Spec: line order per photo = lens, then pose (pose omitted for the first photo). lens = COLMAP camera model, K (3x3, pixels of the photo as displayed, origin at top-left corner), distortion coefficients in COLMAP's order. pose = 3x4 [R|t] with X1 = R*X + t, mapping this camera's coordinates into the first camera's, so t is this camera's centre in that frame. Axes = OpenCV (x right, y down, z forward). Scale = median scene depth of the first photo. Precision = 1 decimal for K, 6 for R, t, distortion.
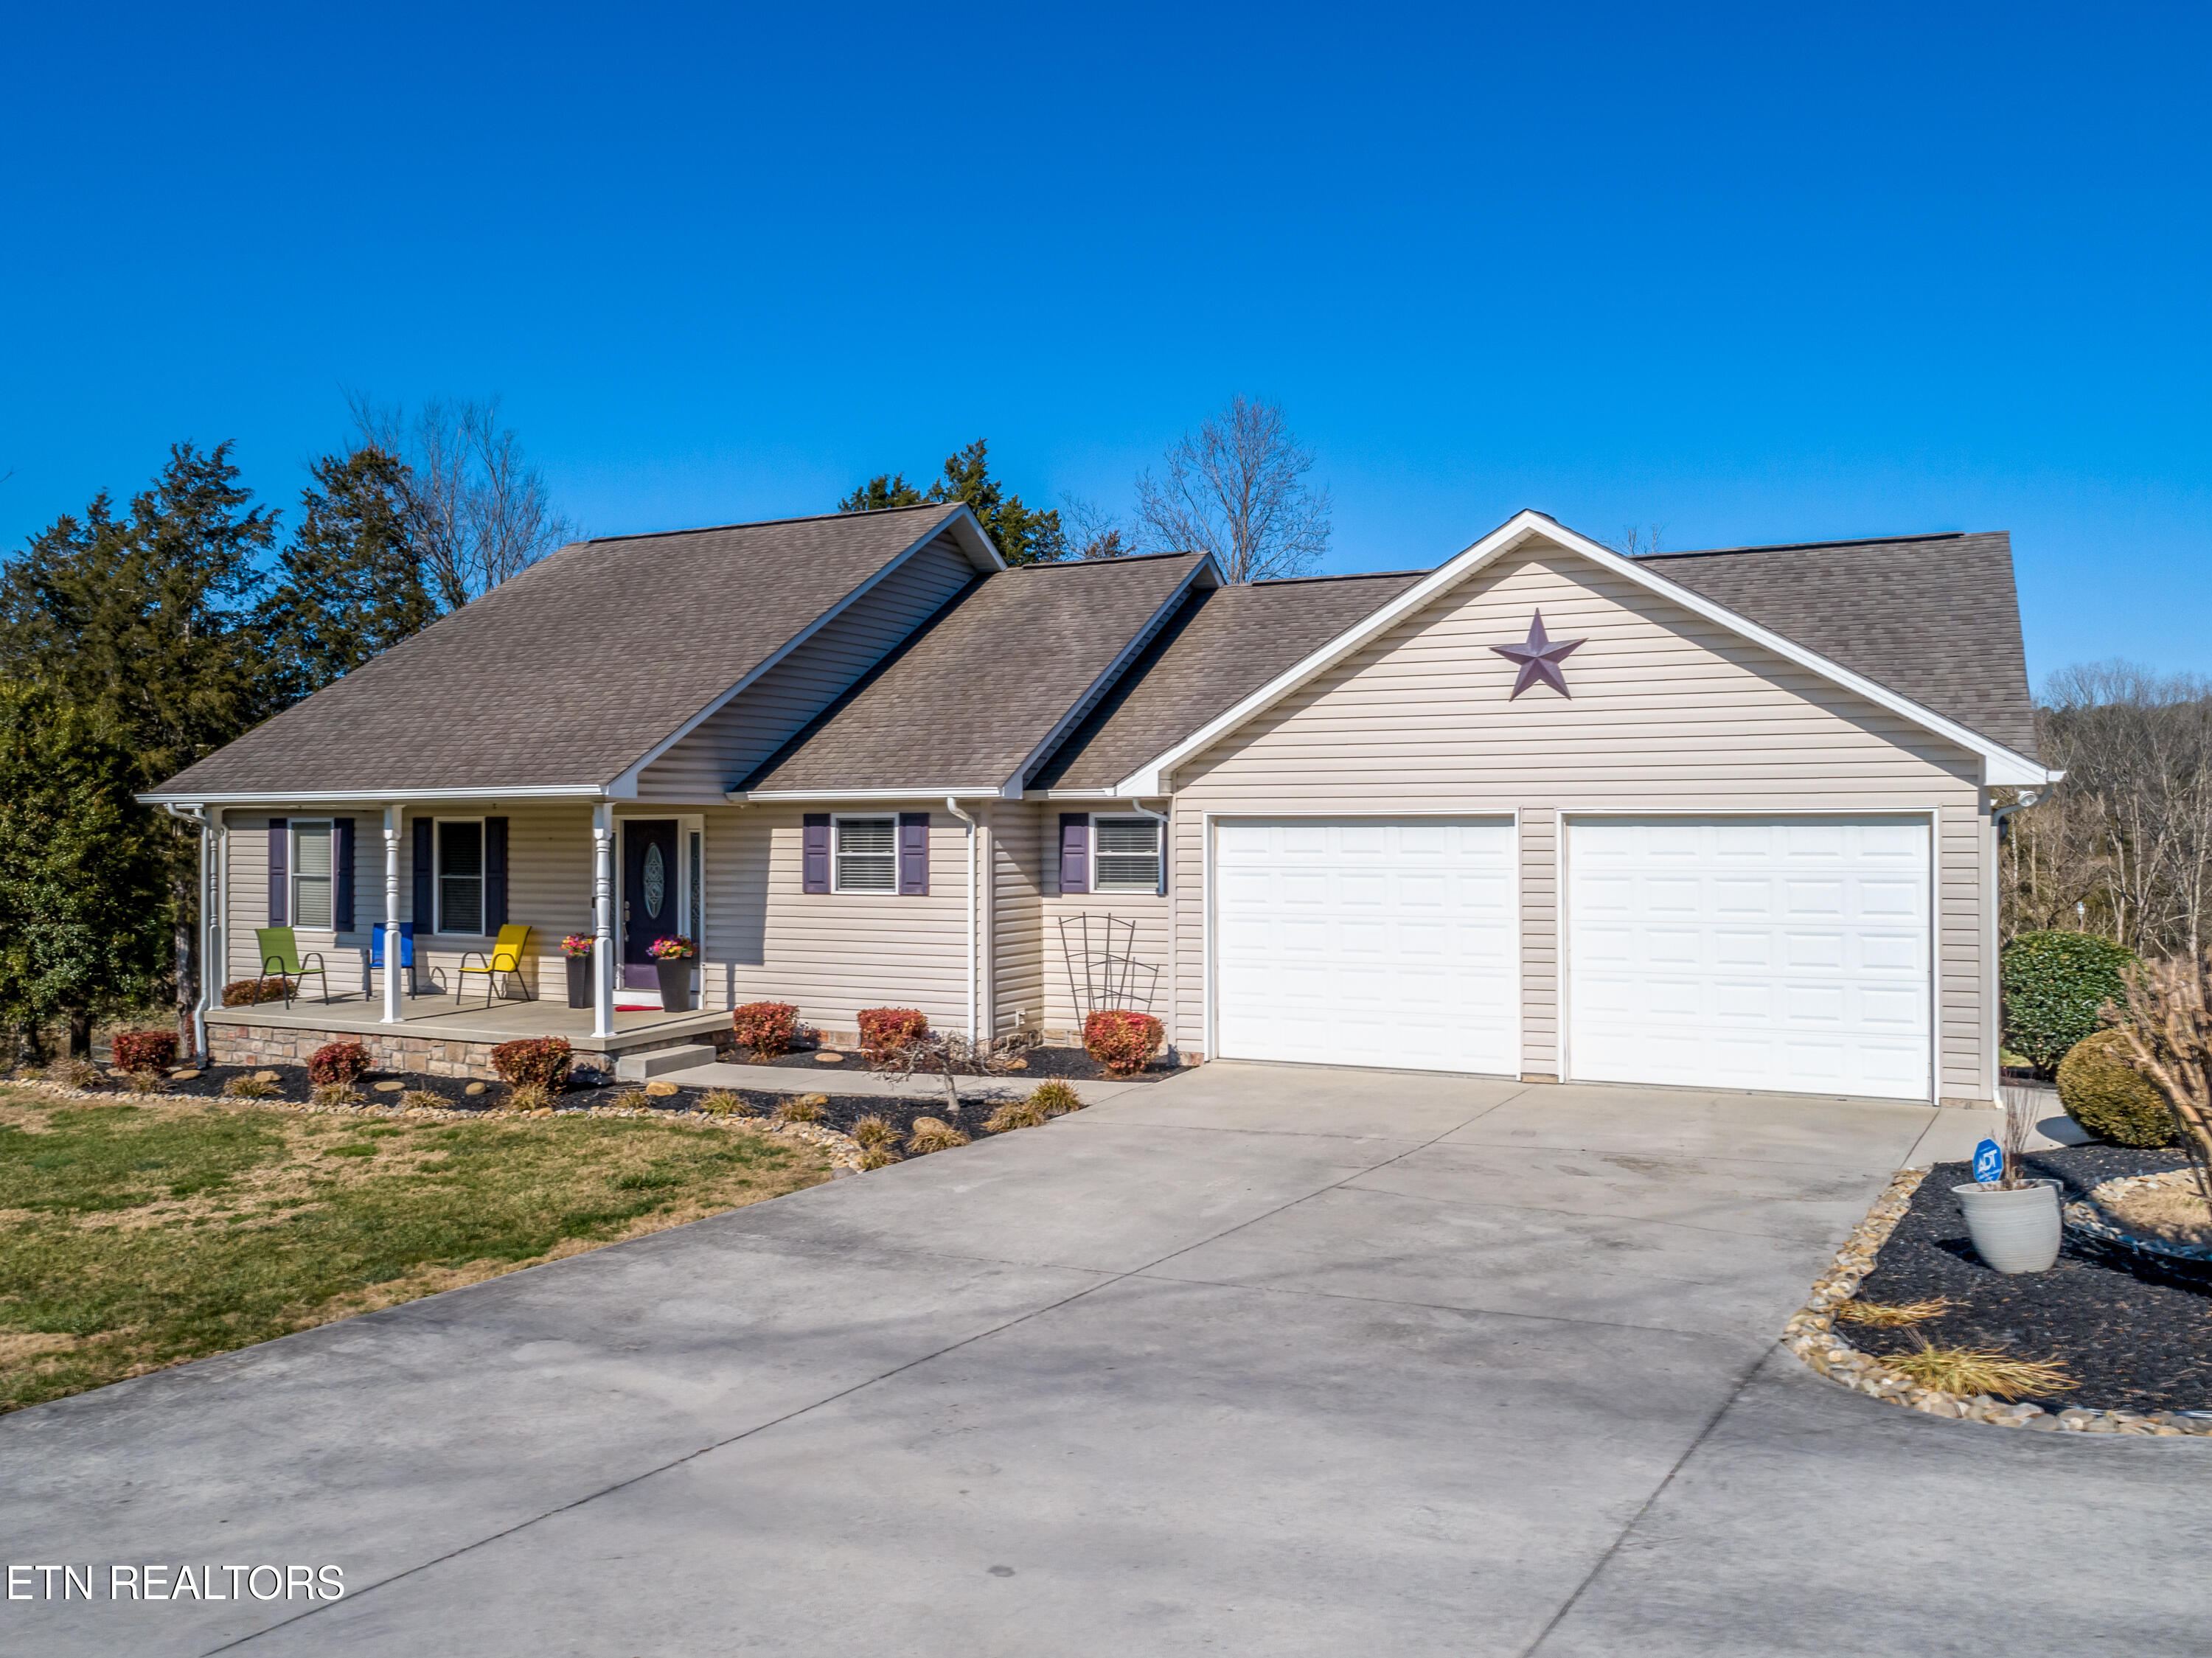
lens RADIAL K [[1701.9, 0, 1125.6], [0, 1701.9, 826.0], [0, 0, 1]] dist [0.004600, -0.028599]
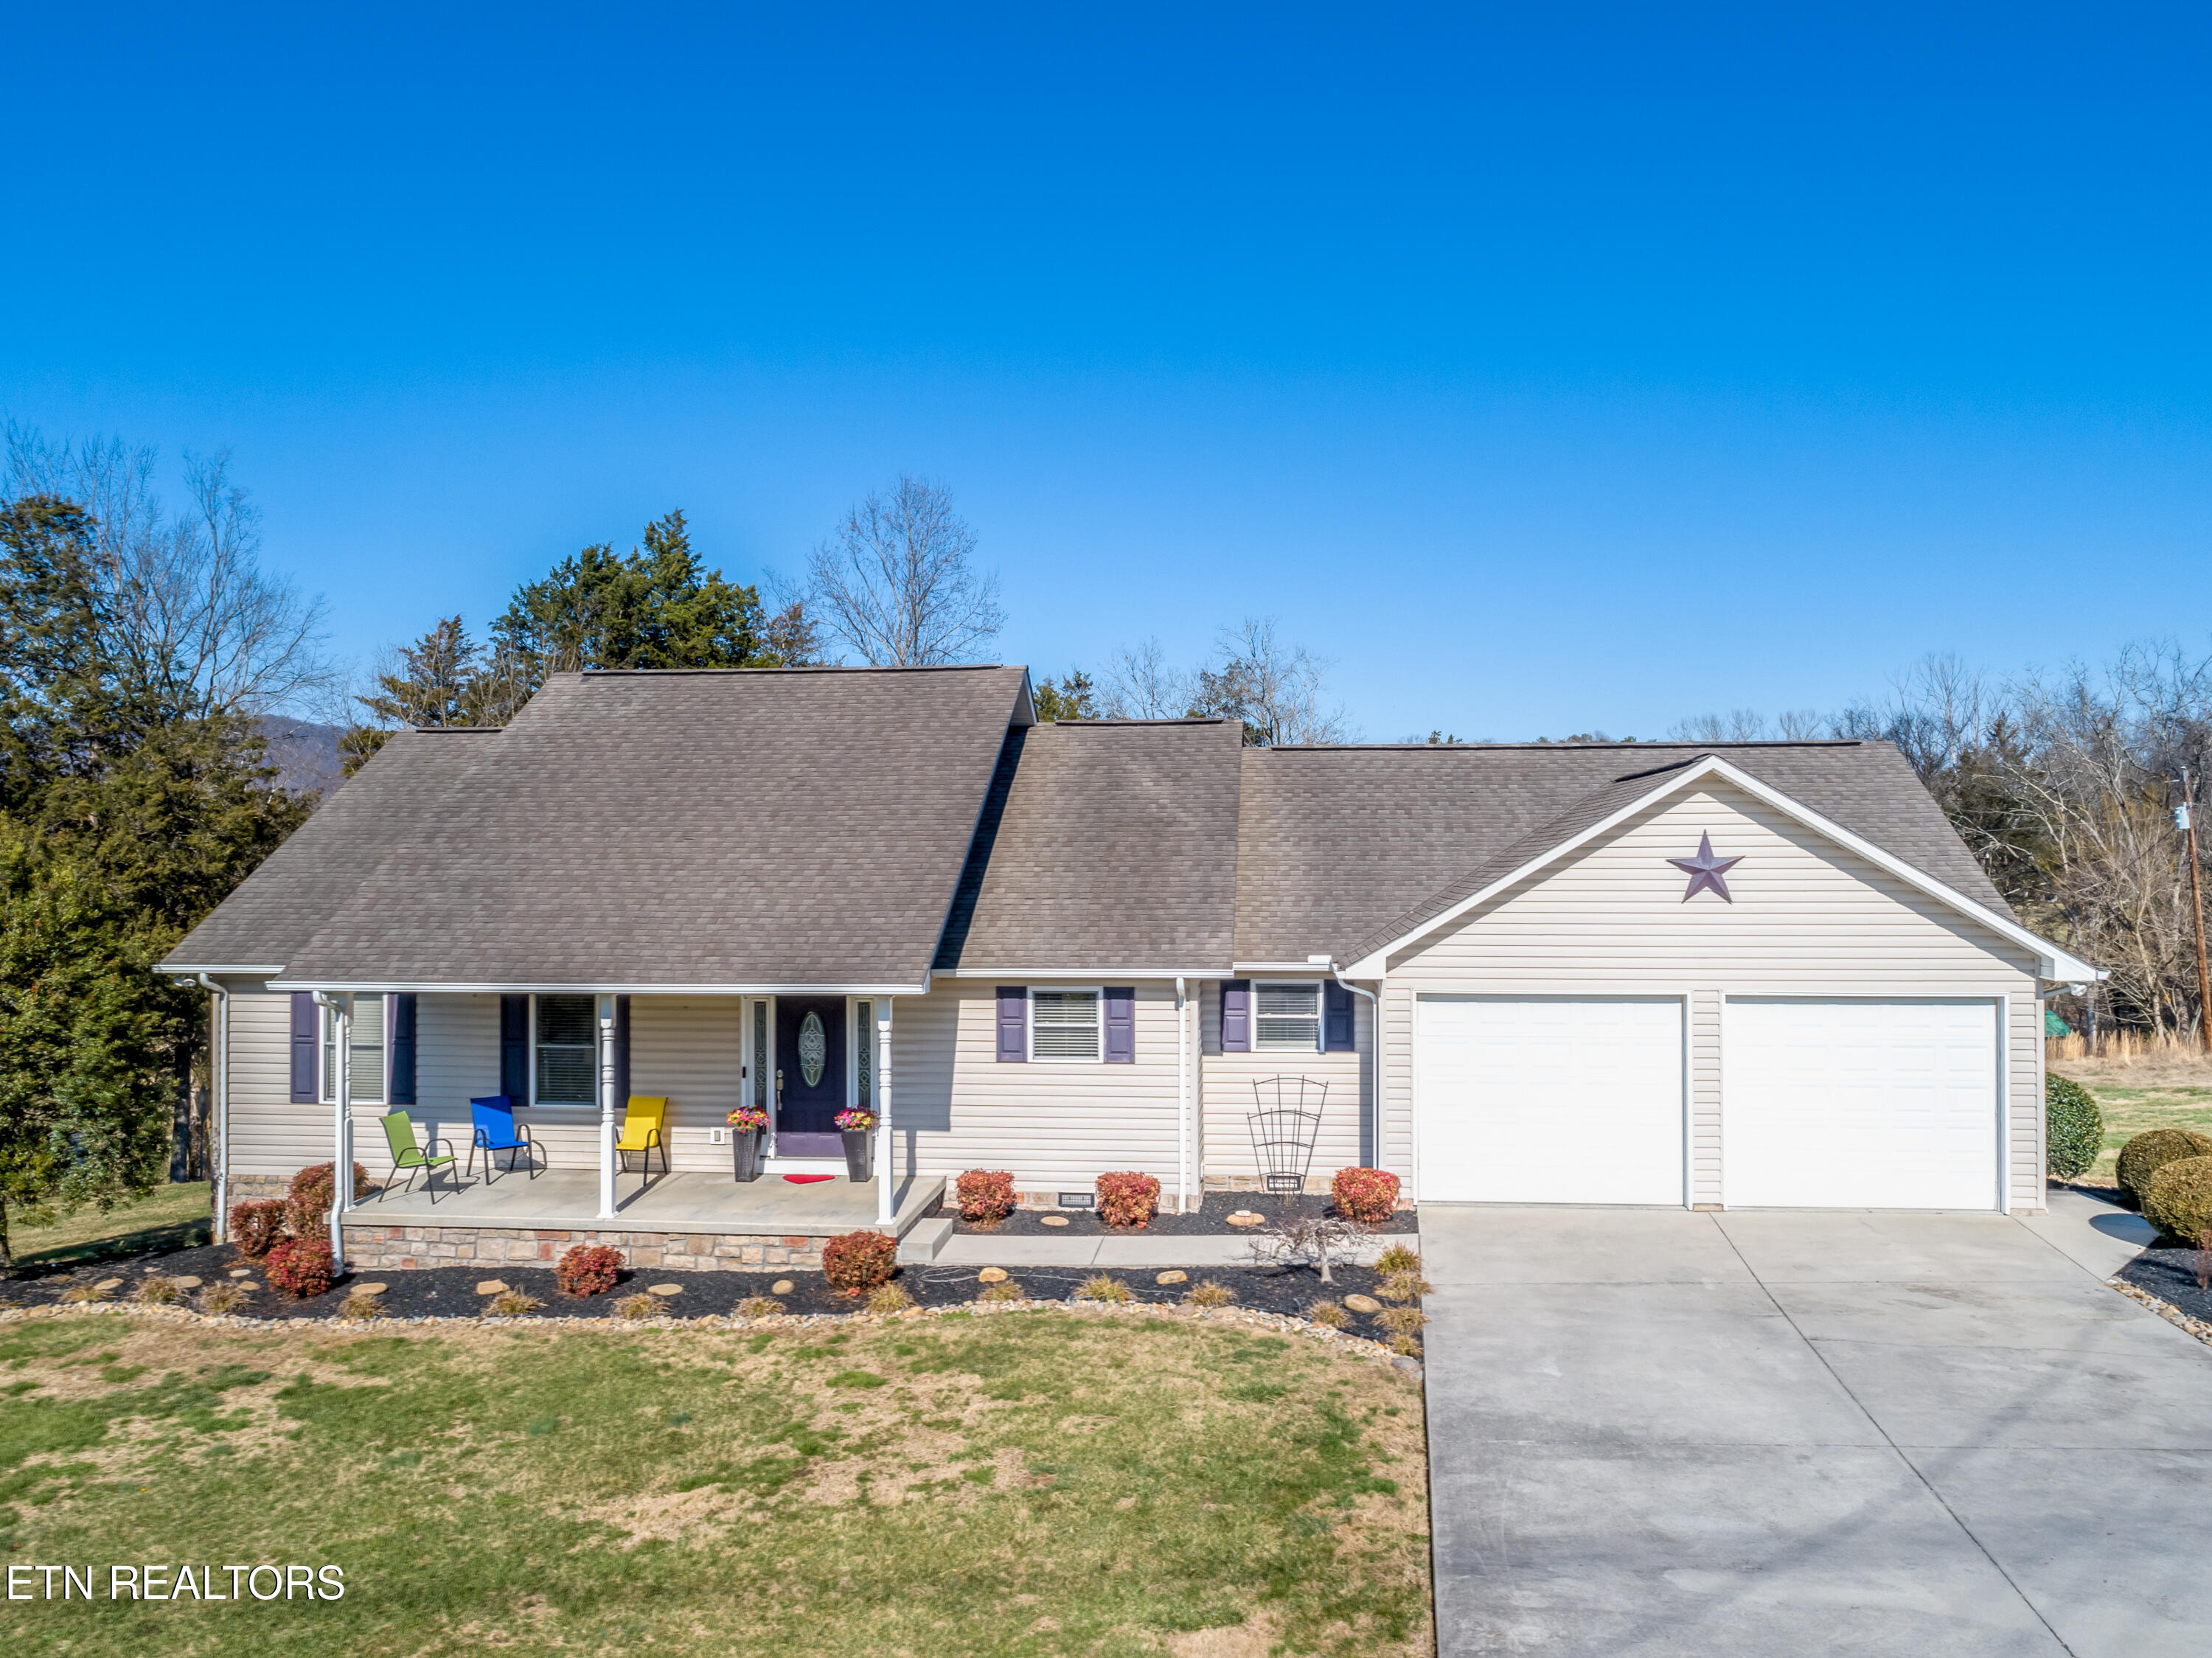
lens RADIAL K [[1701.9, 0, 1119.4], [0, 1701.9, 832.0], [0, 0, 1]] dist [0.004600, -0.028599]
pose [[0.937676, 0.001823, 0.347507, -0.489906], [-0.000672, 0.999994, -0.003435, -0.100425], [-0.347511, 0.002987, 0.937671, -0.015856]]
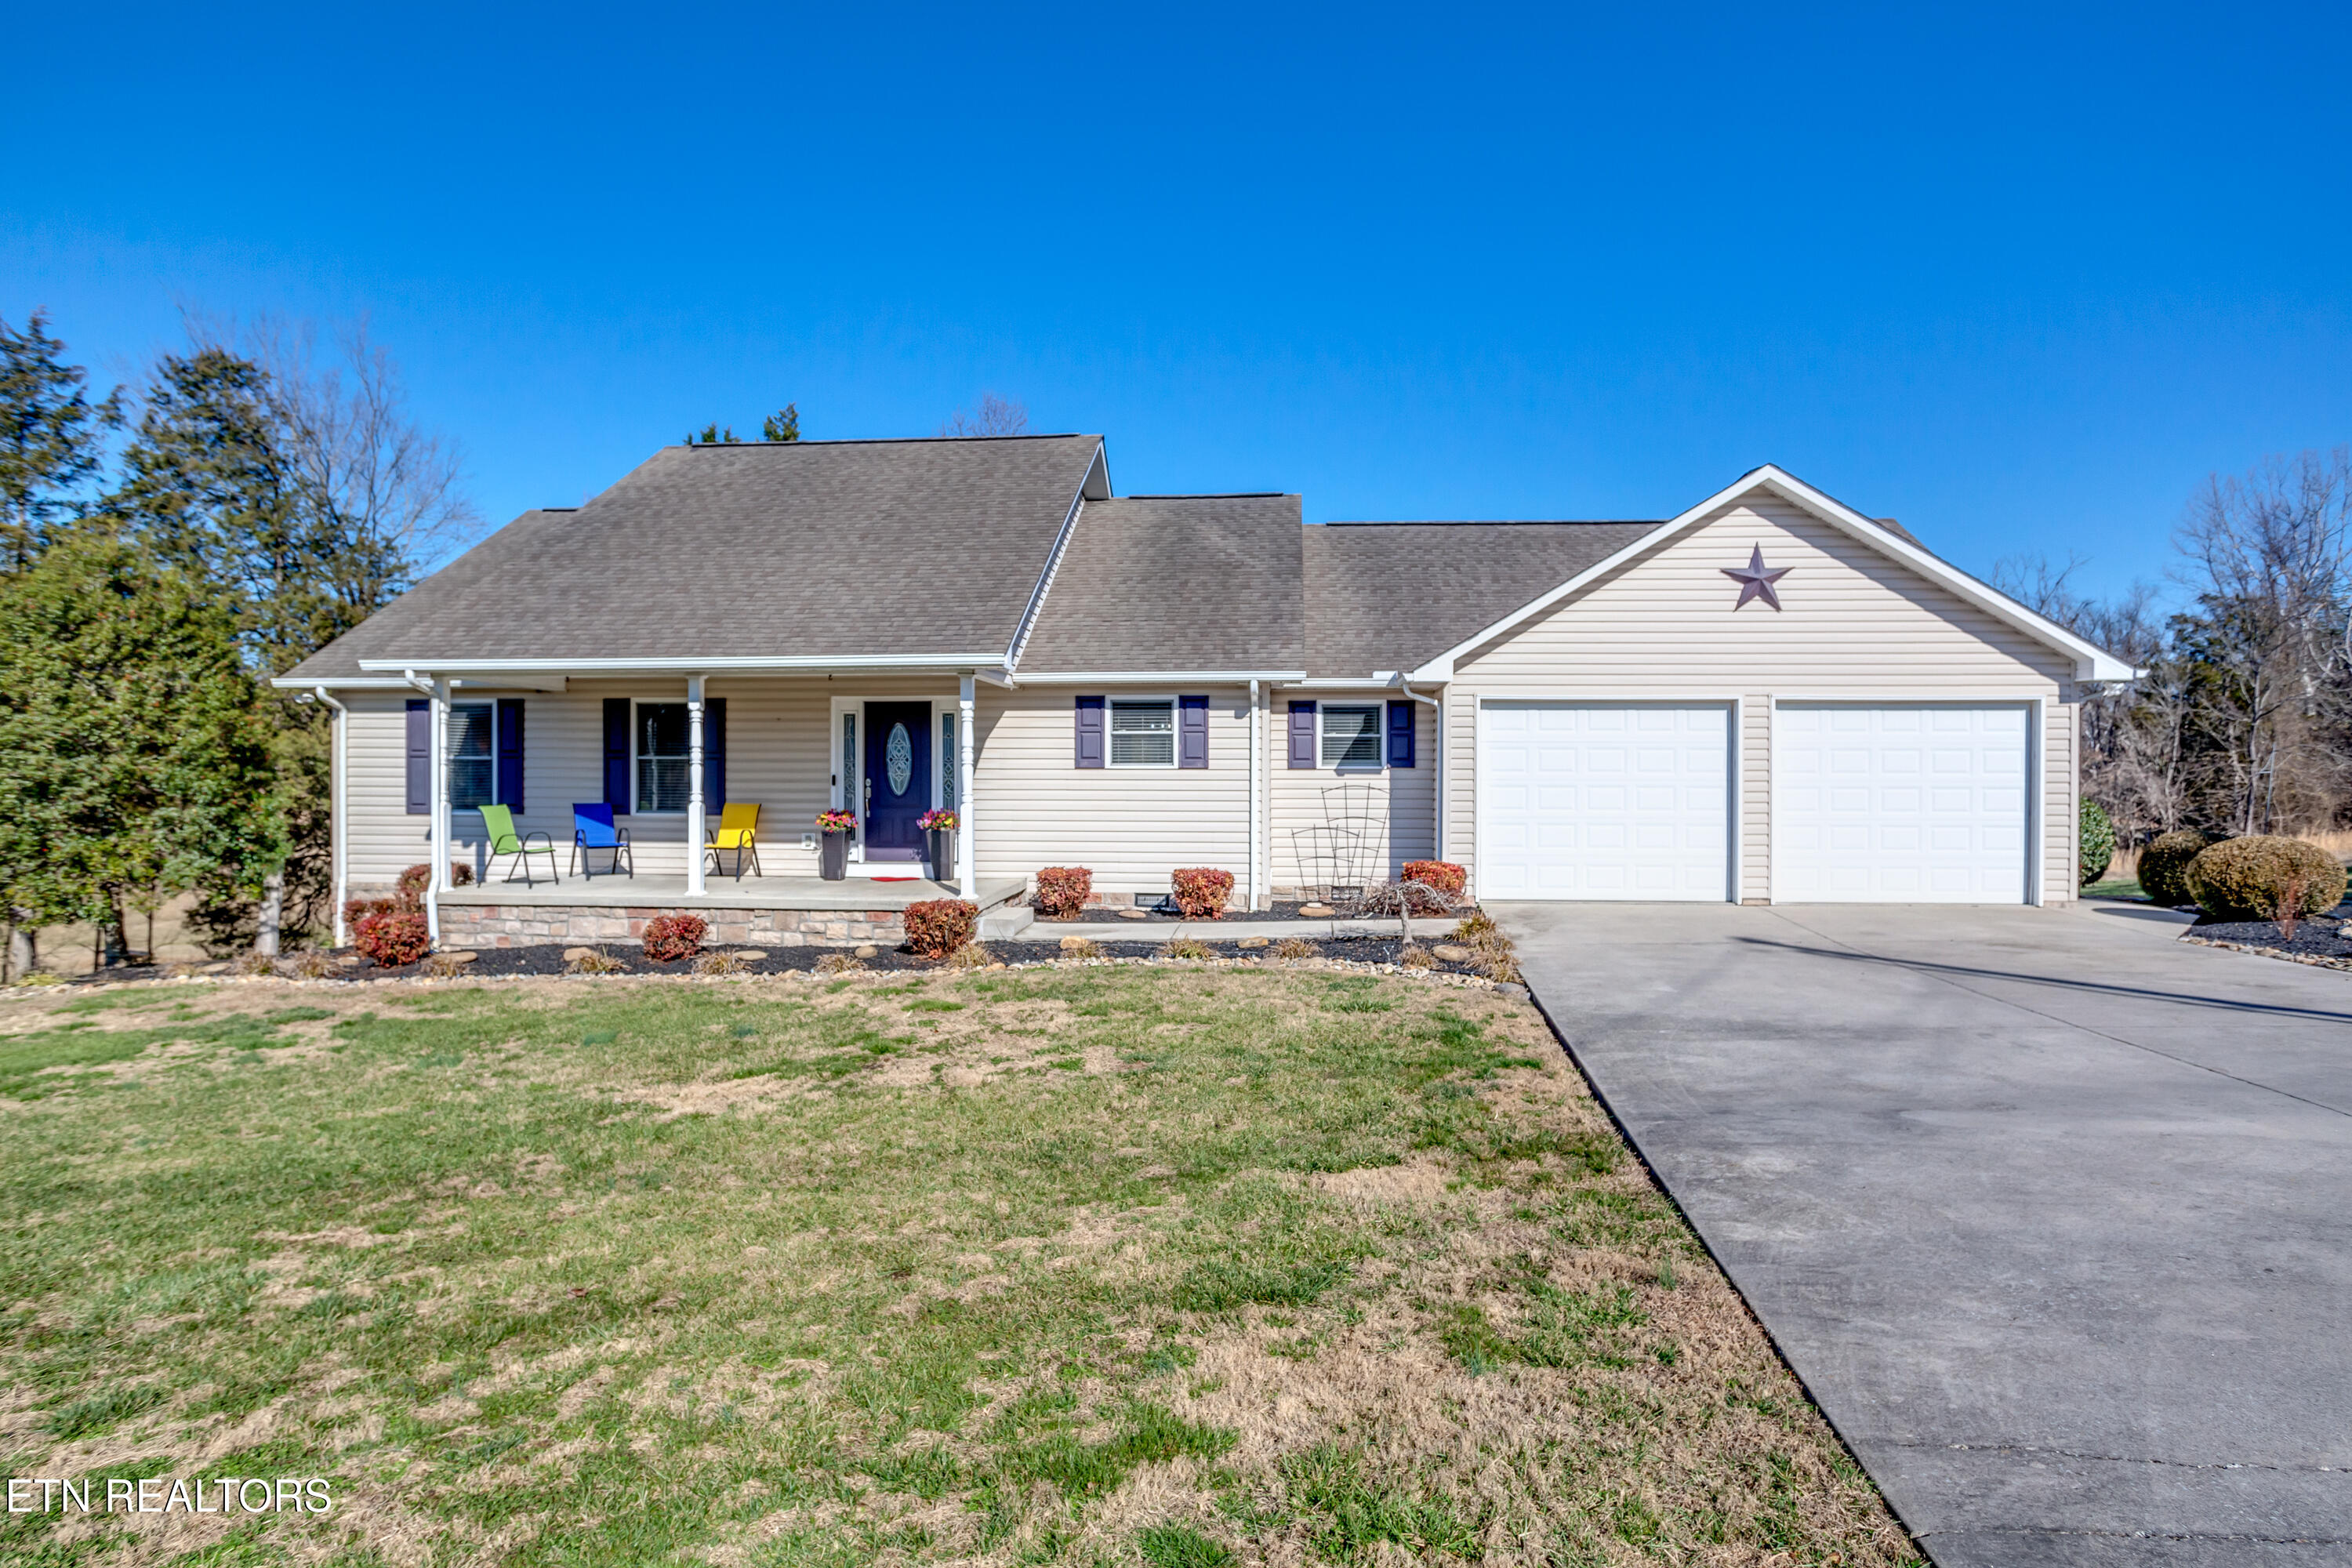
lens RADIAL K [[1344.1, 0, 1174.3], [0, 1344.1, 787.0], [0, 0, 1]] dist [-0.031788, 0.015403]
pose [[0.934020, -0.000310, 0.357222, -0.444528], [-0.005139, 0.999884, 0.014305, 0.039117], [-0.357185, -0.015197, 0.933910, 0.168534]]
